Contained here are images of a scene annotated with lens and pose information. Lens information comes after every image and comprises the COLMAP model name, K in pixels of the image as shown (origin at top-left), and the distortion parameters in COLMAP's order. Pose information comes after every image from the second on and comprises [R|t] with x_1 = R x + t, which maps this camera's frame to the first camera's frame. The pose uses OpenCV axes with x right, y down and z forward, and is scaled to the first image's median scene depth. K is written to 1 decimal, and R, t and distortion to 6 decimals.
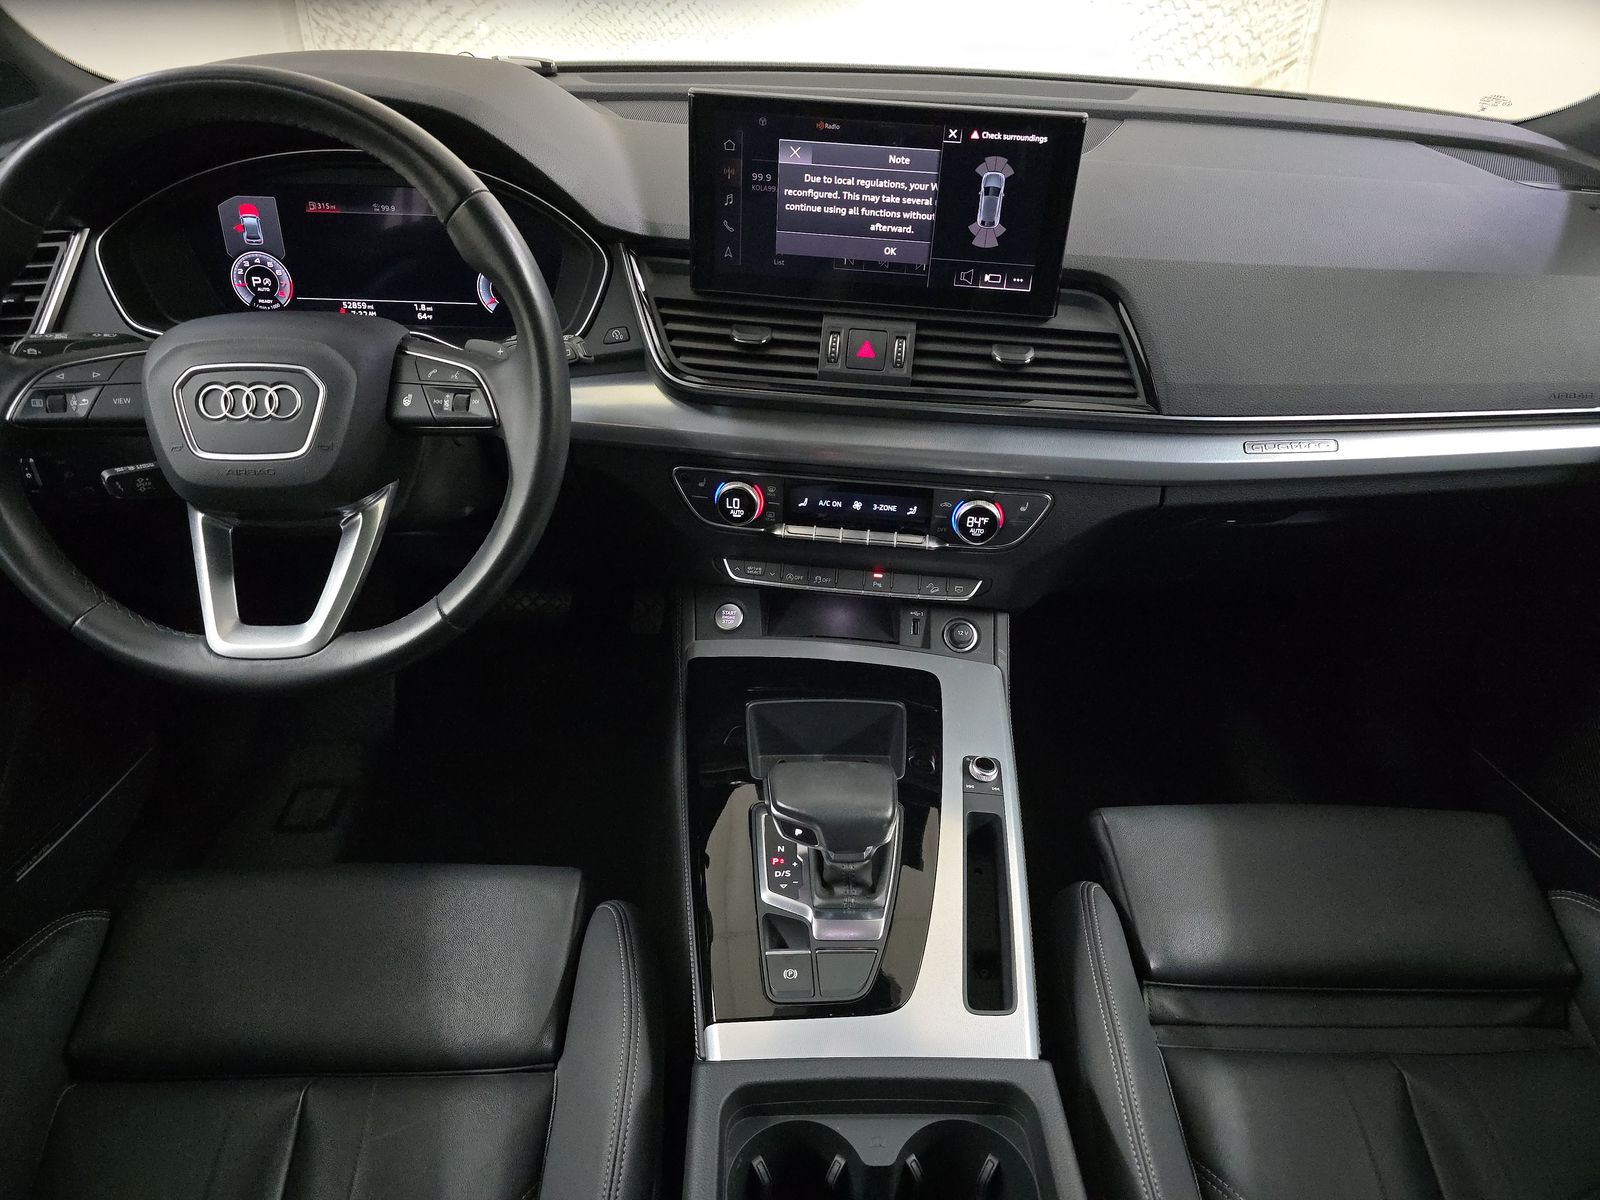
lens RADIAL K [[1075.8, 0, 804.7], [0, 1075.8, 602.8], [0, 0, 1]] dist [0.052025, -0.045564]
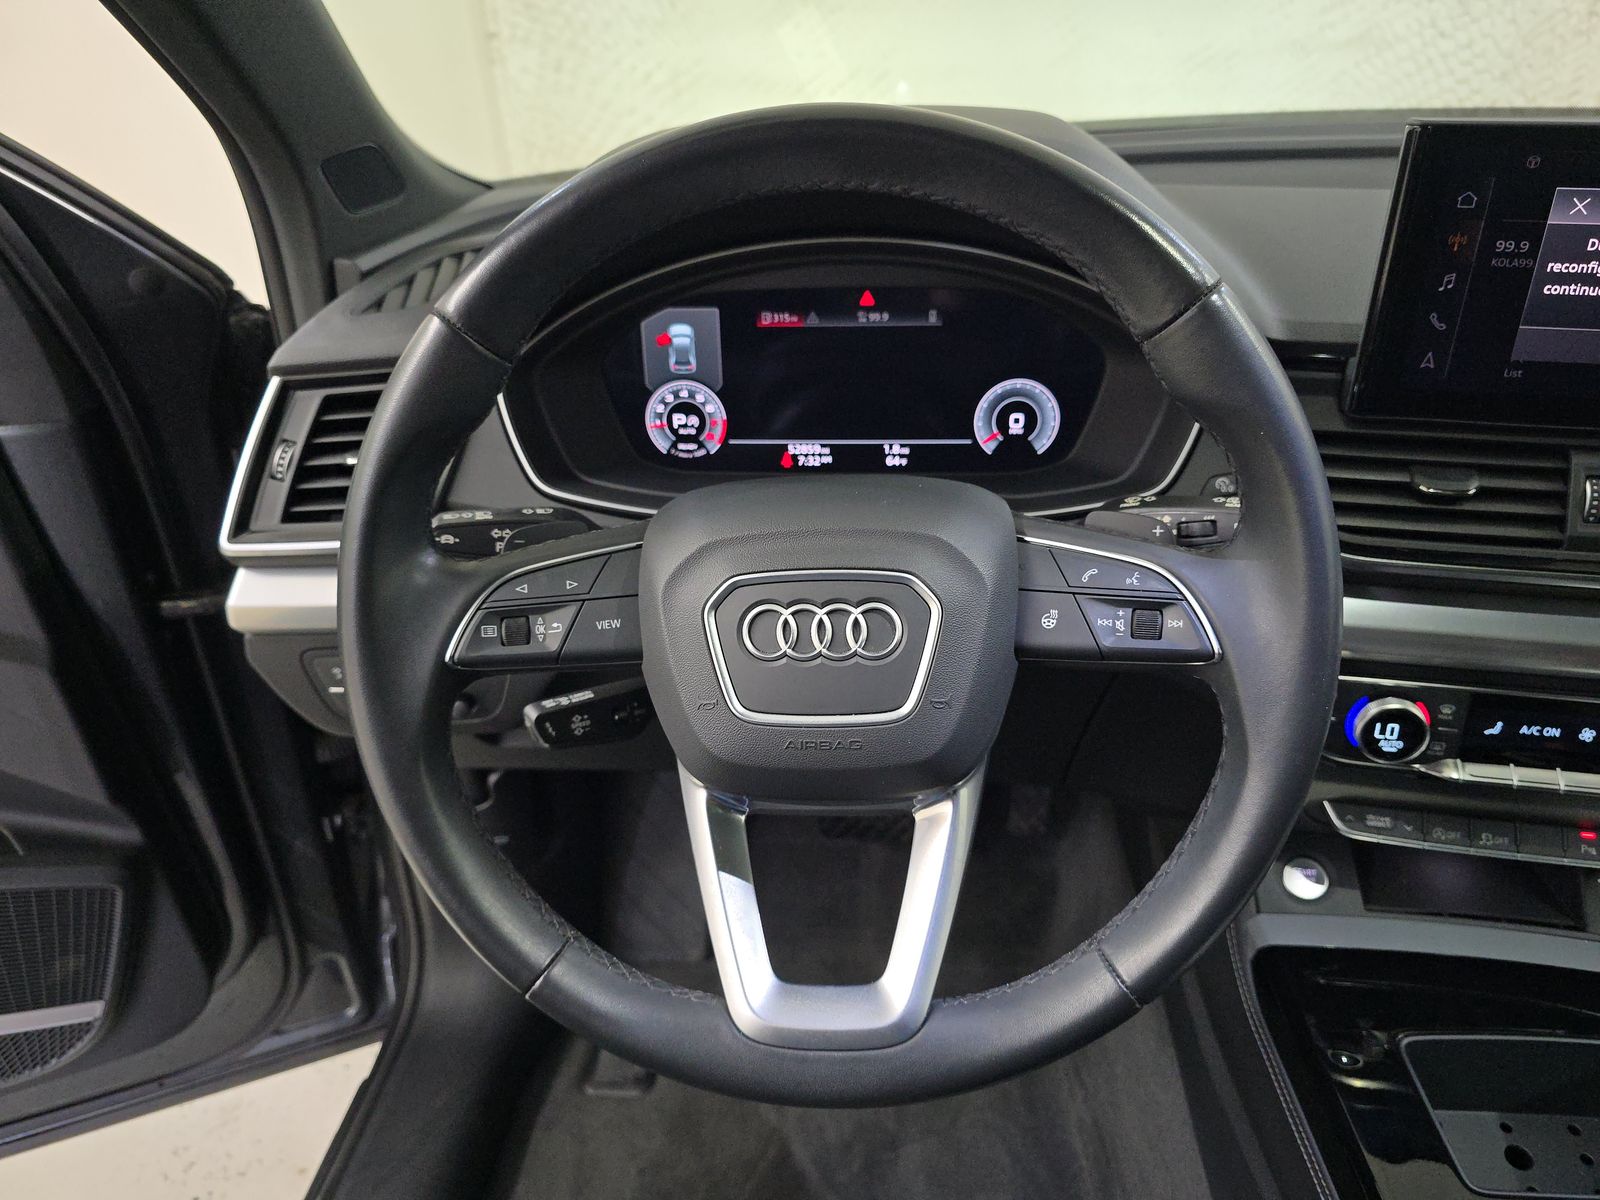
lens RADIAL K [[1075.8, 0, 804.7], [0, 1075.8, 602.8], [0, 0, 1]] dist [0.052025, -0.045564]
pose [[0.994396, -0.004666, -0.105620, -0.378454], [-0.003722, 0.996862, -0.079077, -0.126344], [0.105658, 0.079027, 0.991257, 0.323081]]
